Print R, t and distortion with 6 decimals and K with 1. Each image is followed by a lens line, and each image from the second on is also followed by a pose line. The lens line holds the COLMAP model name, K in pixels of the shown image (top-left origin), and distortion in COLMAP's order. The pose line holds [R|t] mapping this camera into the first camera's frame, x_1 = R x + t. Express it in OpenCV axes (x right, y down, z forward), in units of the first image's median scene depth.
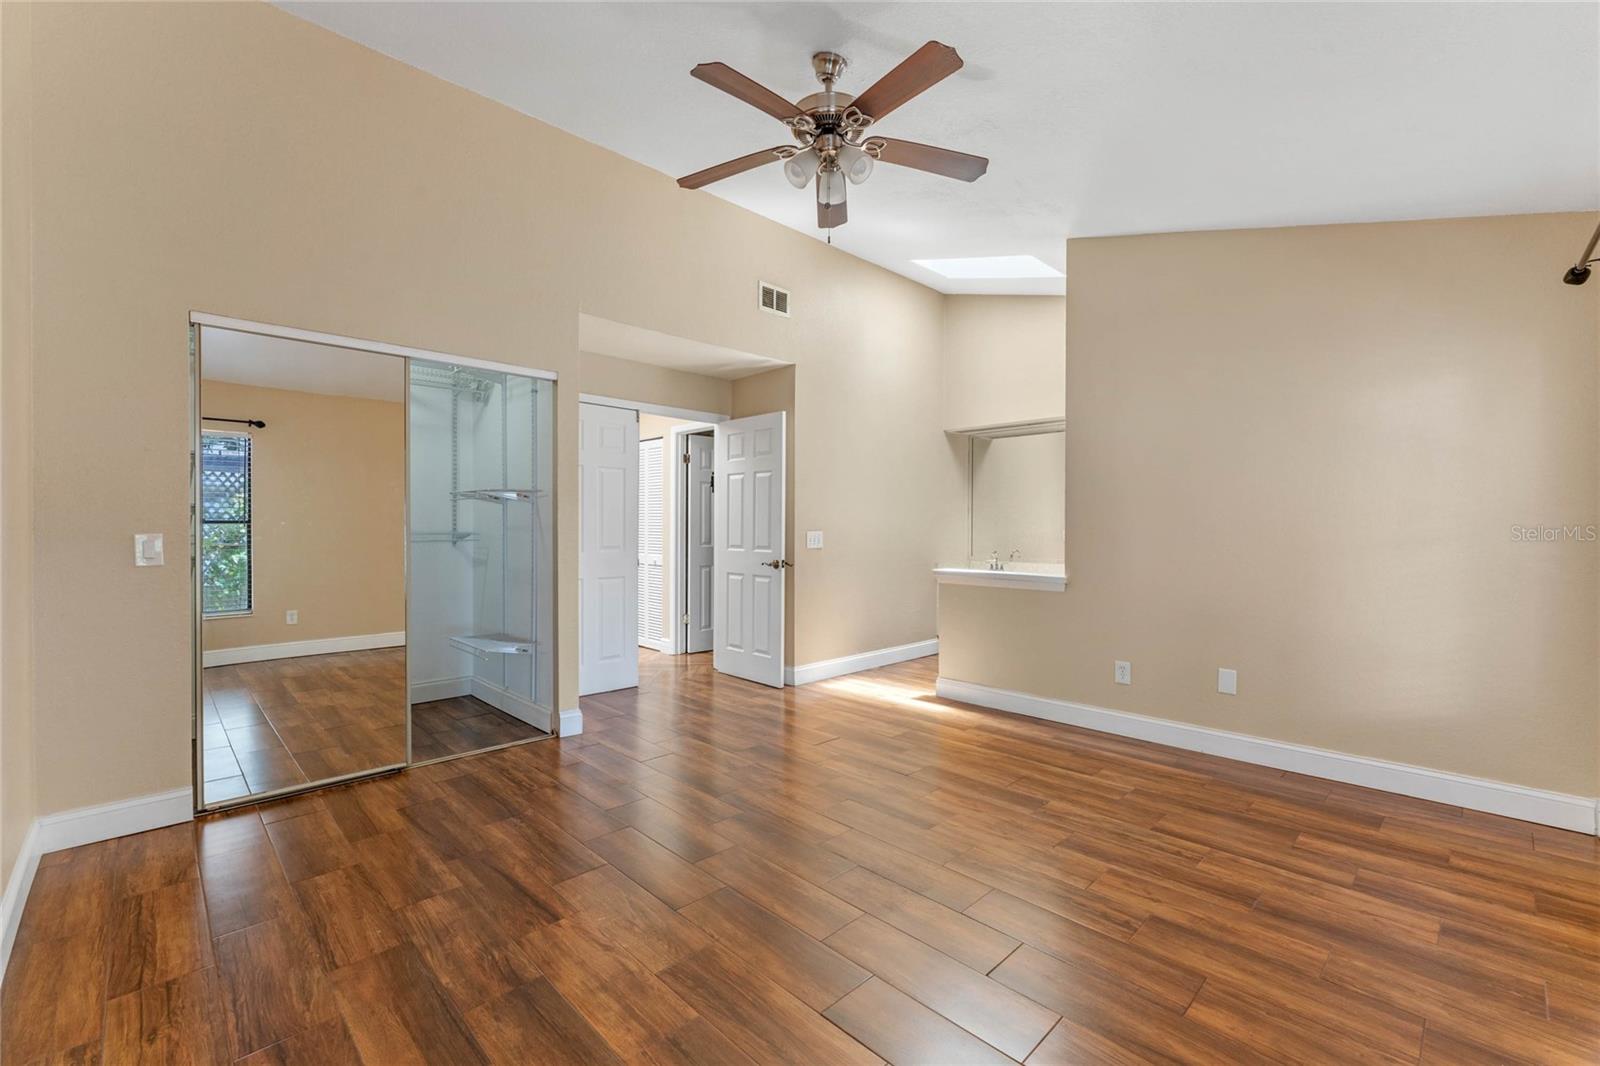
lens RADIAL K [[672.7, 0, 800.0], [0, 672.7, 533.0], [0, 0, 1]] dist [-0.002340, -0.000353]
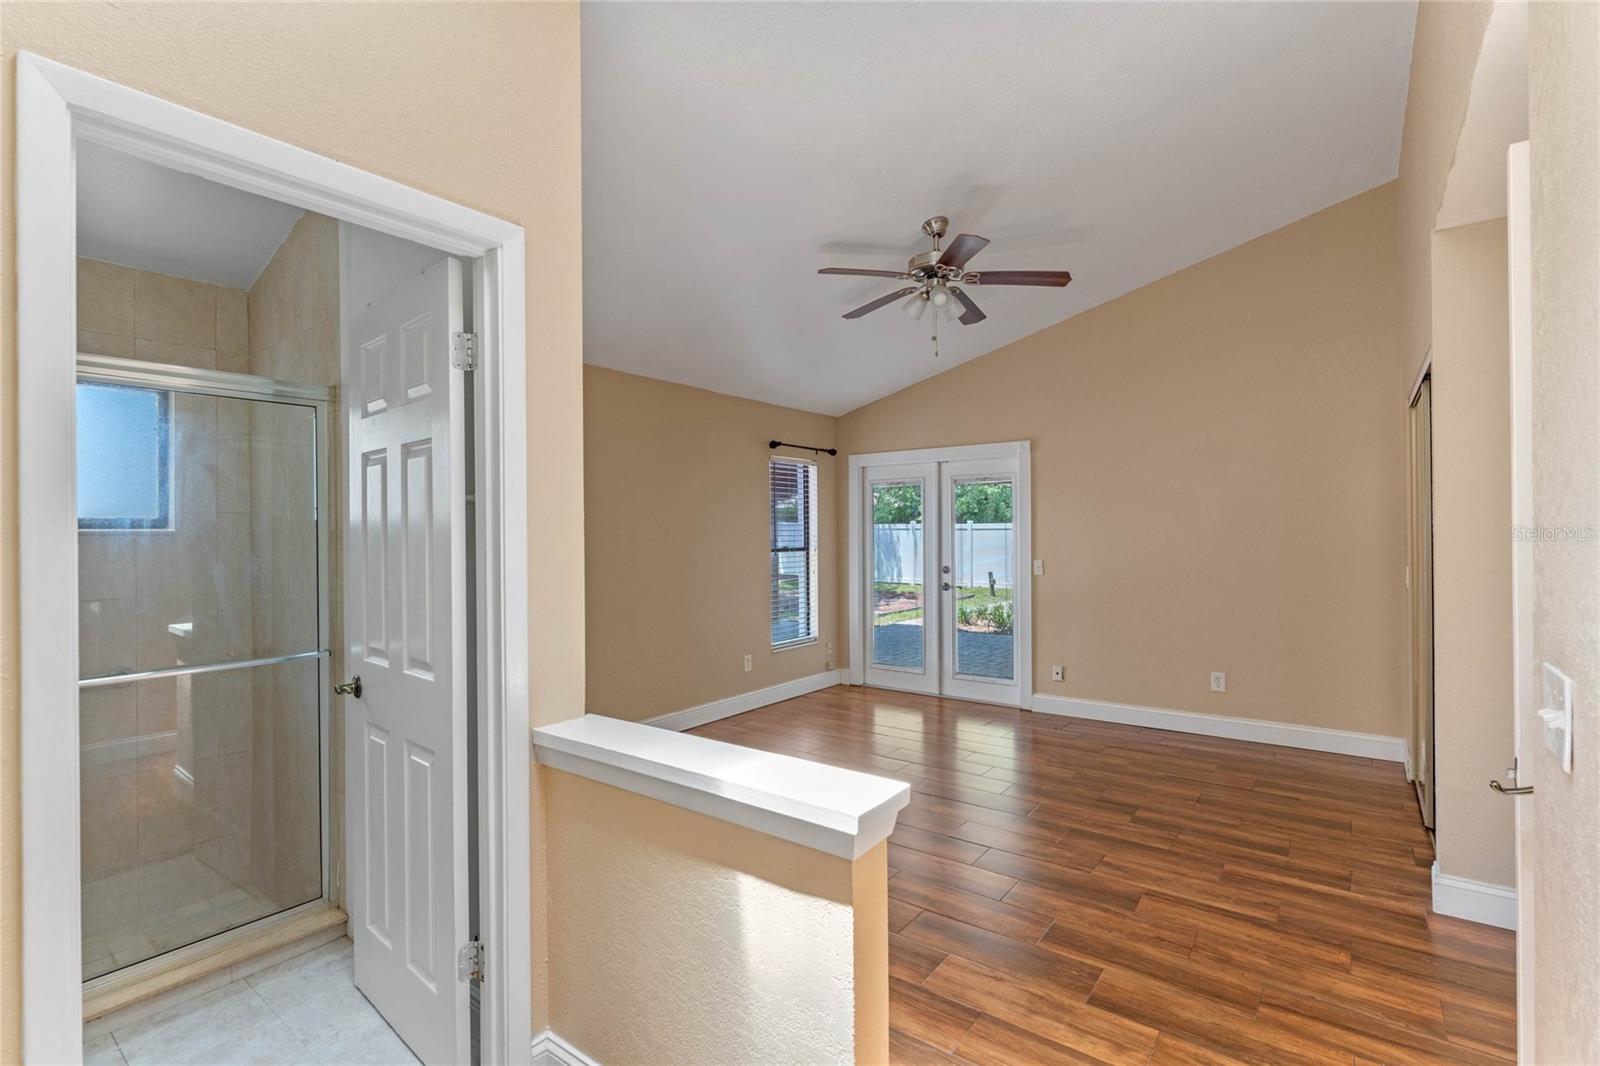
lens RADIAL K [[742.0, 0, 800.0], [0, 742.0, 533.0], [0, 0, 1]] dist [-0.001644, -0.000469]
pose [[-0.988828, 0.006438, -0.148921, 0.522230], [0.005086, 0.999942, 0.009453, -0.089087], [0.148973, 0.008590, -0.988804, 2.354441]]
